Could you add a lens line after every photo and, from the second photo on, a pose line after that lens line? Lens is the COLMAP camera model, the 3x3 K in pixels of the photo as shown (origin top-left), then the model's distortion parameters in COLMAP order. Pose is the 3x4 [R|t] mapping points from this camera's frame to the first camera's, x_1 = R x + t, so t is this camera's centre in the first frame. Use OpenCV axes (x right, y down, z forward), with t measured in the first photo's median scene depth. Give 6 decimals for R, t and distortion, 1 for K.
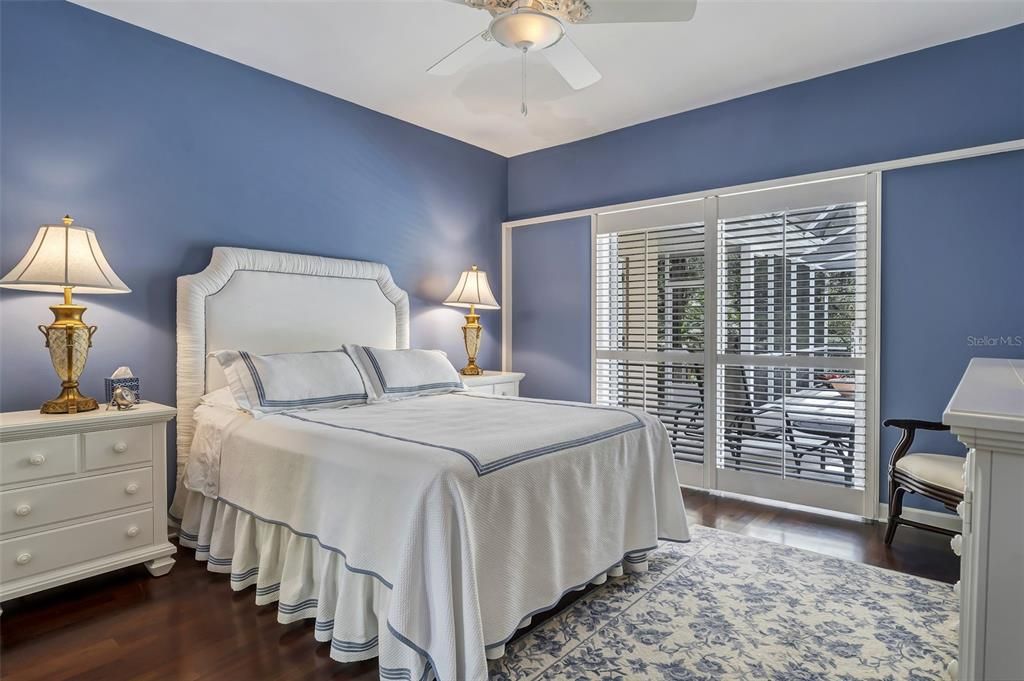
lens RADIAL K [[558.5, 0, 513.8], [0, 558.5, 339.1], [0, 0, 1]] dist [0.002758, -0.000104]
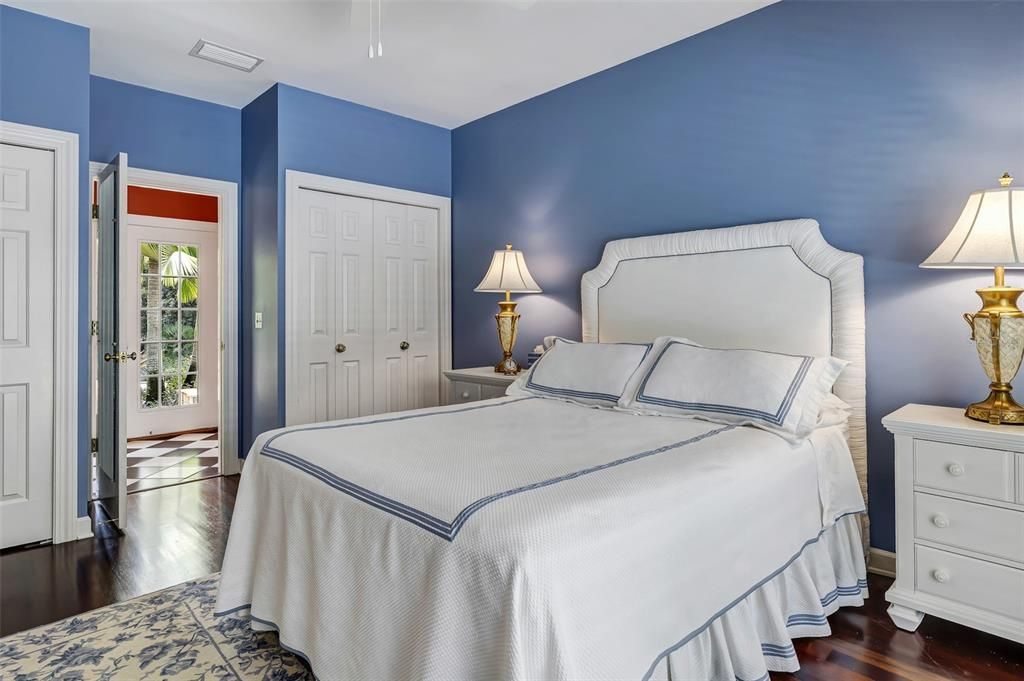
lens RADIAL K [[558.5, 0, 513.8], [0, 558.5, 339.1], [0, 0, 1]] dist [0.002758, -0.000104]
pose [[-0.129886, 0.044469, -0.990531, 1.336337], [-0.005906, 0.998941, 0.045621, -0.015465], [0.991511, 0.011775, -0.129486, 1.617115]]
